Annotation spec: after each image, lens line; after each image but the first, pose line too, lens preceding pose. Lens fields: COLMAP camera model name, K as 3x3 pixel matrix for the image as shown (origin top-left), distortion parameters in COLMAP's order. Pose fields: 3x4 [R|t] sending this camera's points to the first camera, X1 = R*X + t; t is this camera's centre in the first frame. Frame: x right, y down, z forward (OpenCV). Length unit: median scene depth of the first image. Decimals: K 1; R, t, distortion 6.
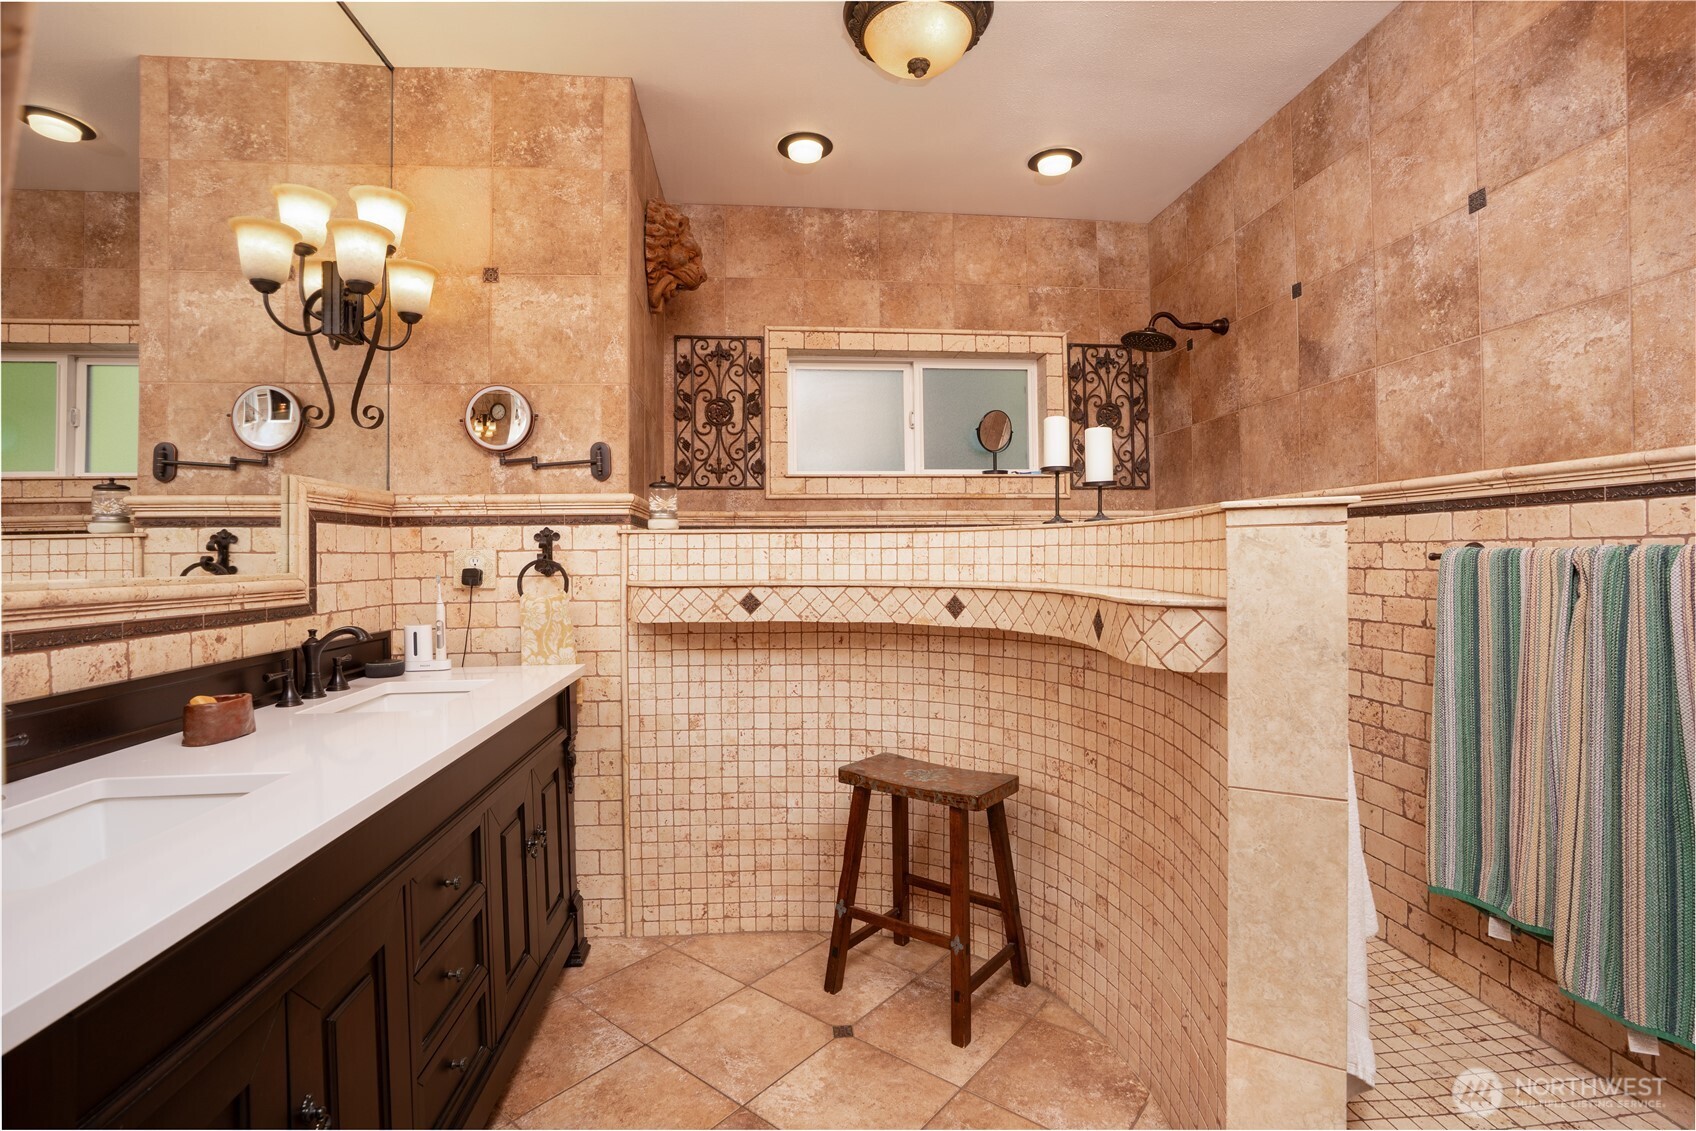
lens RADIAL K [[784.4, 0, 859.8], [0, 784.4, 554.1], [0, 0, 1]] dist [-0.059662, 0.021630]
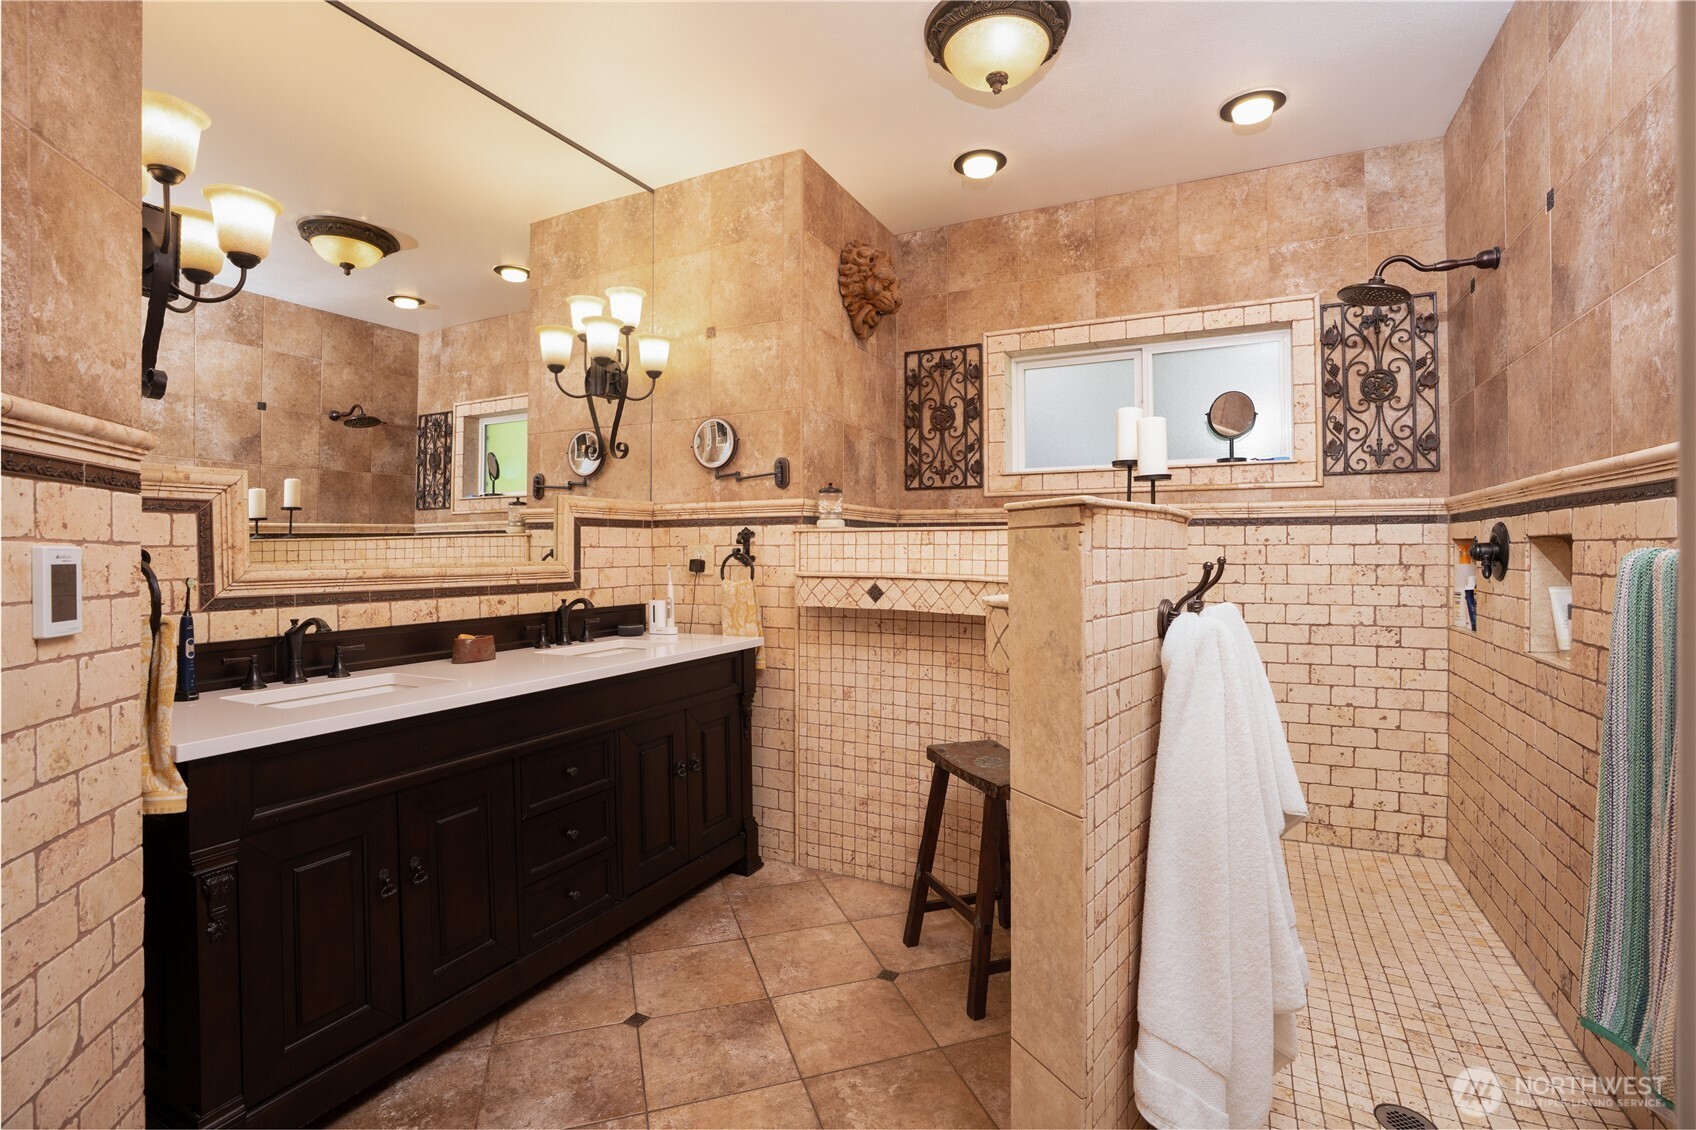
lens RADIAL K [[784.4, 0, 857.2], [0, 784.4, 553.7], [0, 0, 1]] dist [-0.059662, 0.021630]
pose [[0.844858, 0.009542, -0.534905, 0.425116], [-0.004653, 0.999934, 0.010488, -0.005634], [0.534970, -0.006371, 0.844847, 0.020974]]
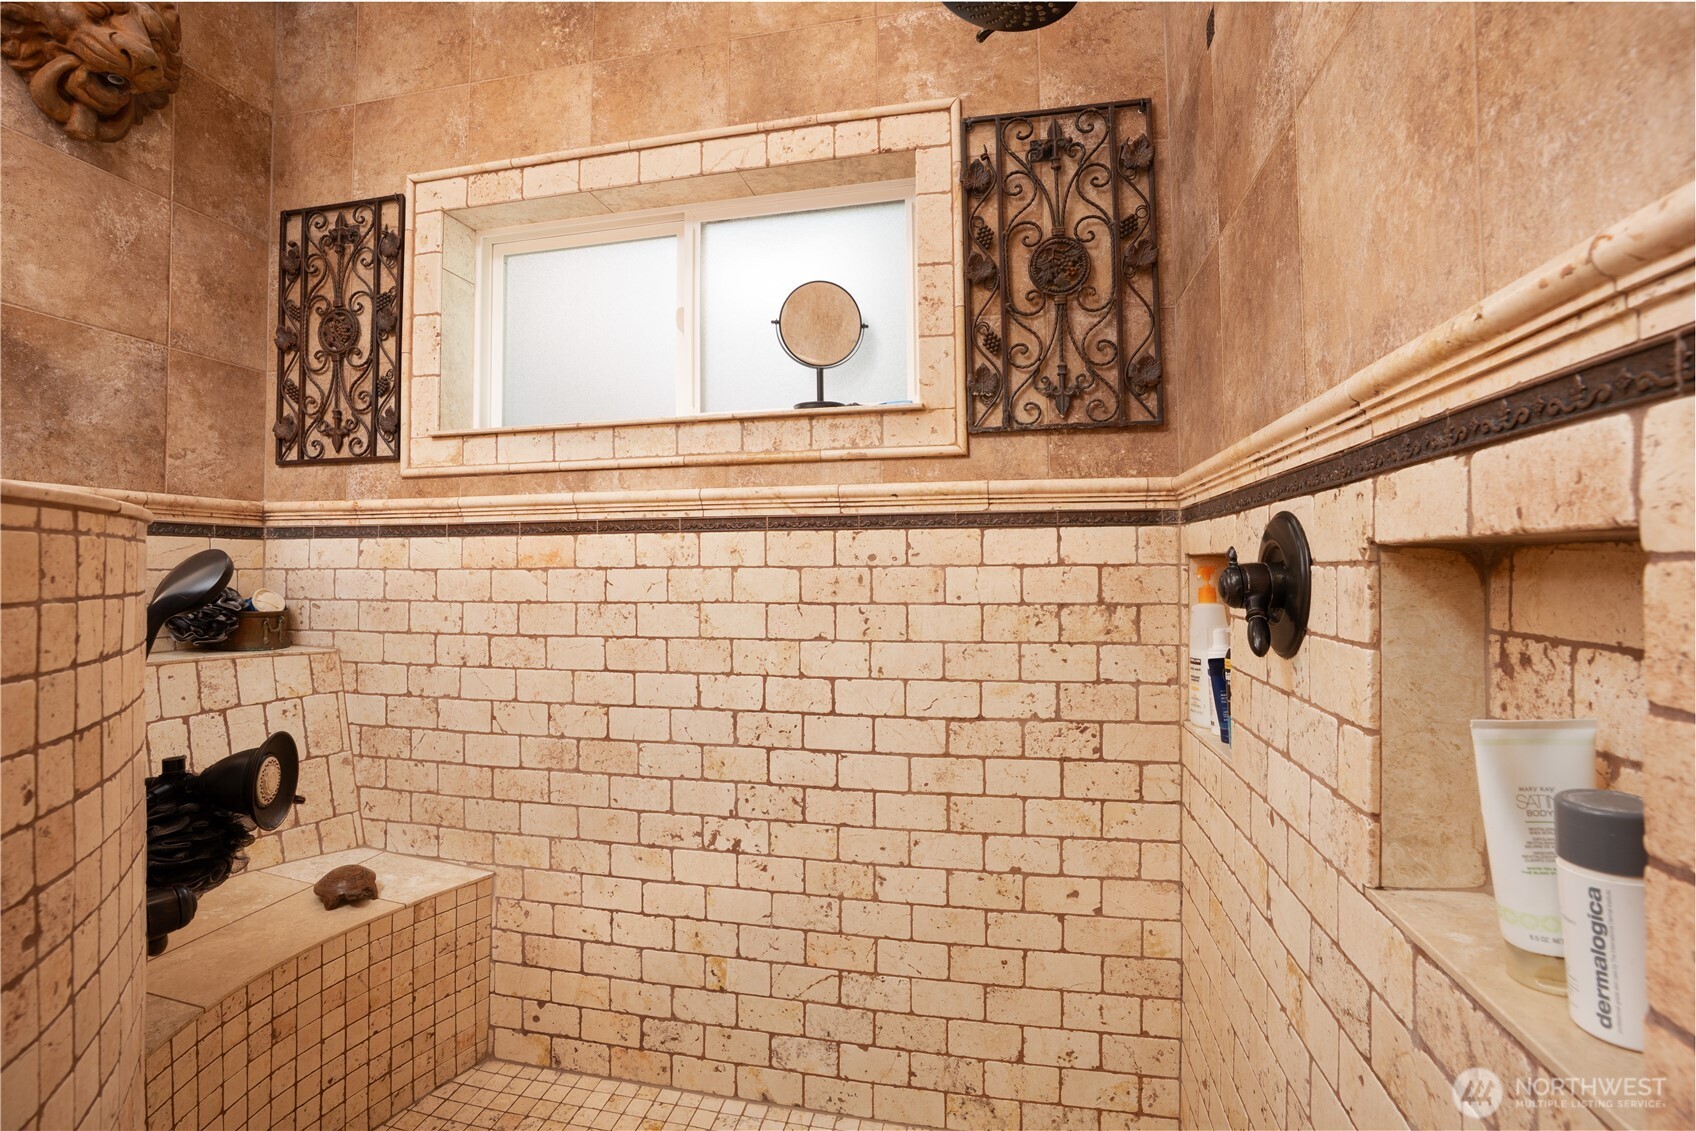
lens RADIAL K [[784.4, 0, 850.8], [0, 784.4, 557.8], [0, 0, 1]] dist [-0.059662, 0.021630]
pose [[0.950355, -0.000838, -0.311167, 0.507575], [-0.002173, 0.999954, -0.009329, -0.011407], [0.311160, 0.009542, 0.950310, 0.806396]]
